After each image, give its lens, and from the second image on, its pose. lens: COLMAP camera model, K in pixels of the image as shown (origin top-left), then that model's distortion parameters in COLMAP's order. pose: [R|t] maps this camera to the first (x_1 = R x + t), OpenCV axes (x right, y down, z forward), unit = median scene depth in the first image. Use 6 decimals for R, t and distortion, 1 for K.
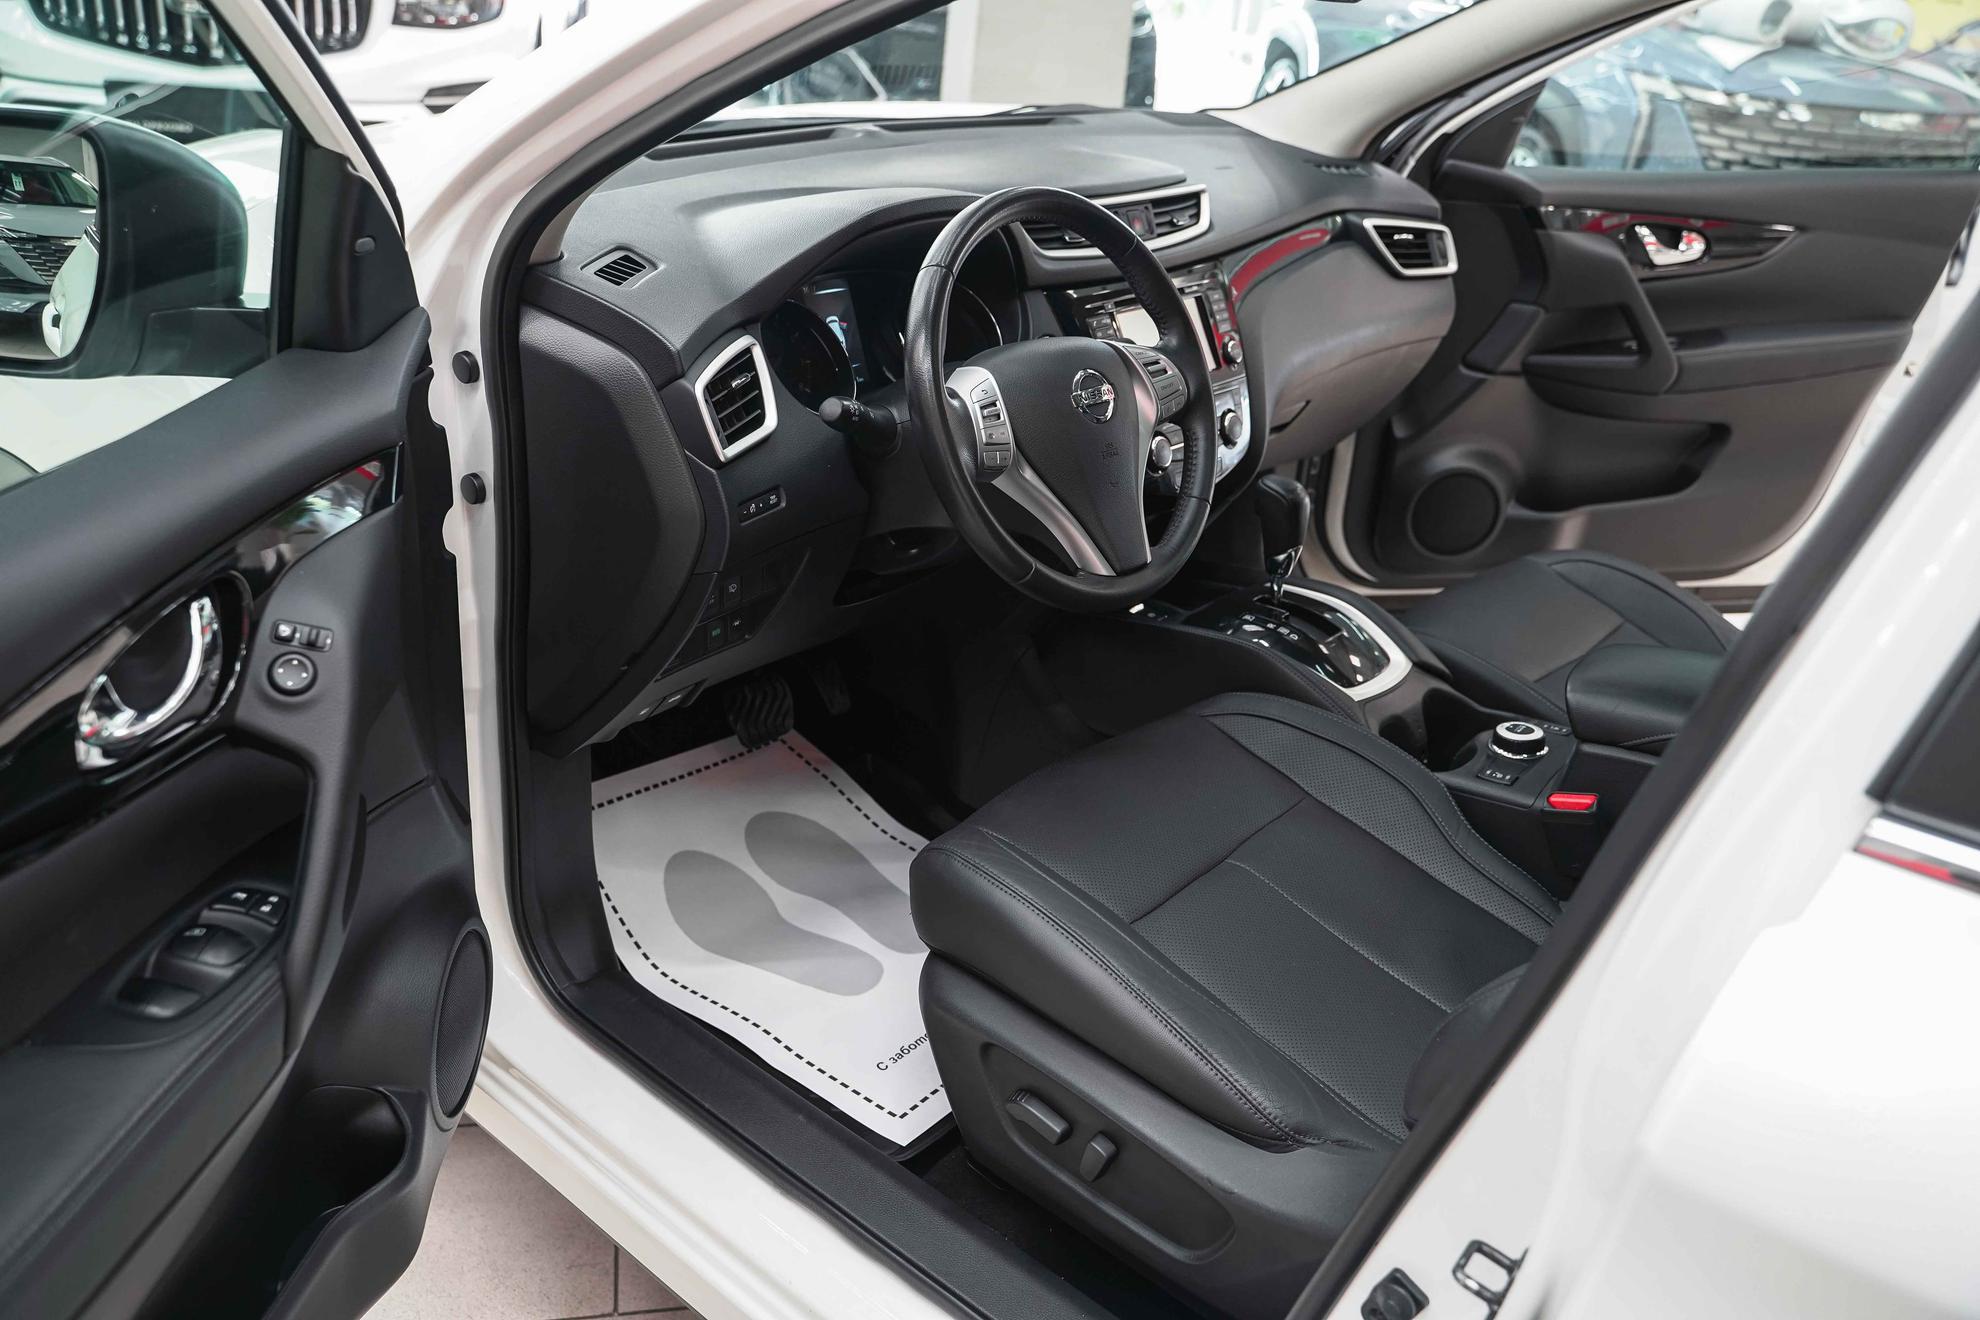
lens RADIAL K [[1552.9, 0, 995.7], [0, 1552.9, 654.6], [0, 0, 1]] dist [-0.017457, 0.011892]
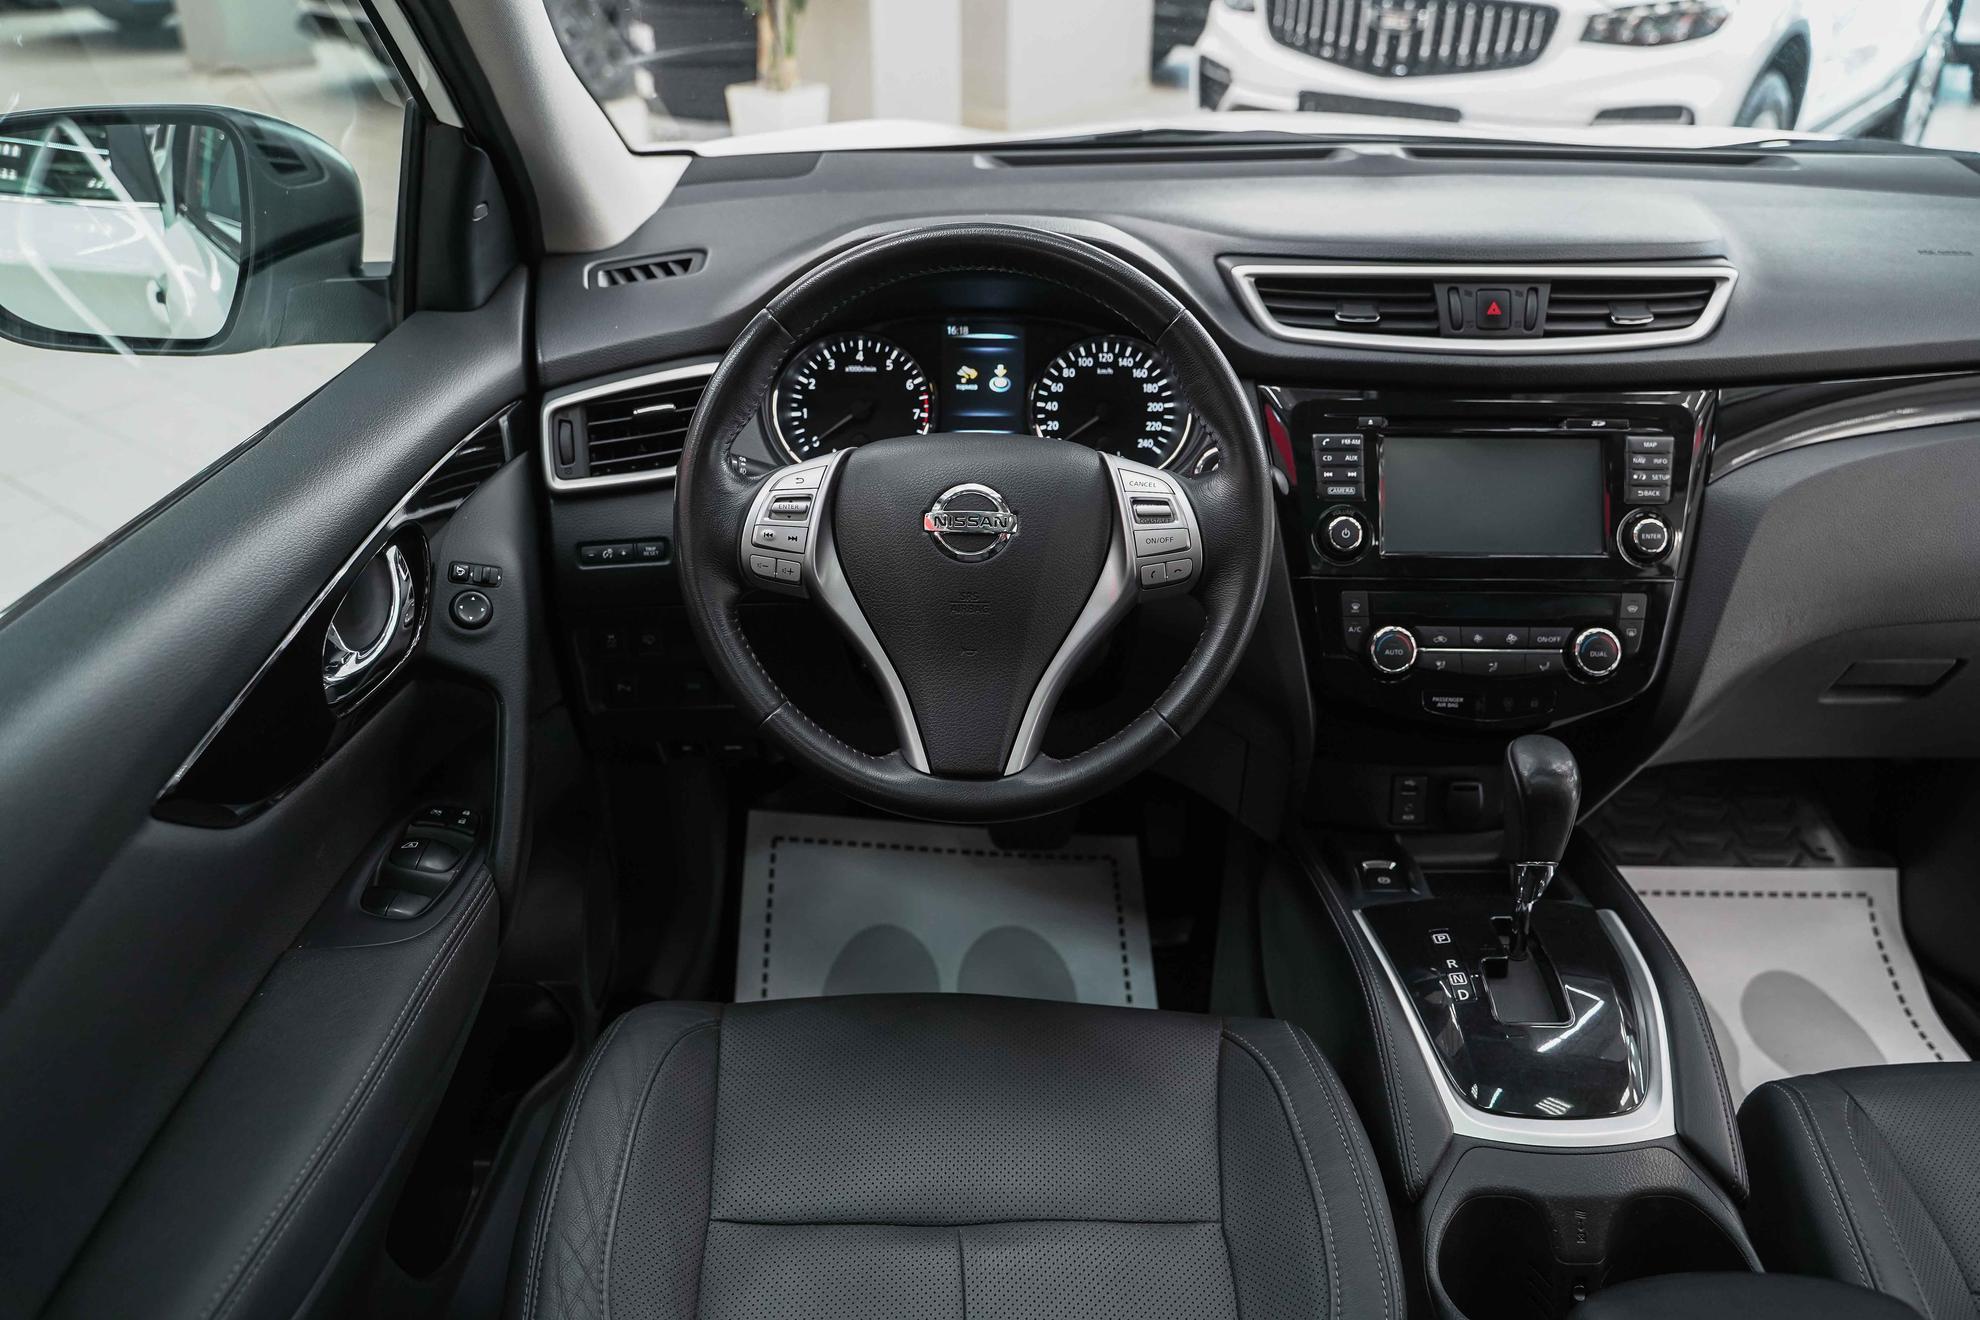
lens RADIAL K [[1552.9, 0, 995.7], [0, 1552.9, 654.6], [0, 0, 1]] dist [-0.017457, 0.011892]
pose [[0.638117, 0.282981, -0.716050, 0.428742], [-0.294021, 0.949089, 0.113057, -0.139773], [0.711588, 0.138391, 0.688833, 0.385983]]
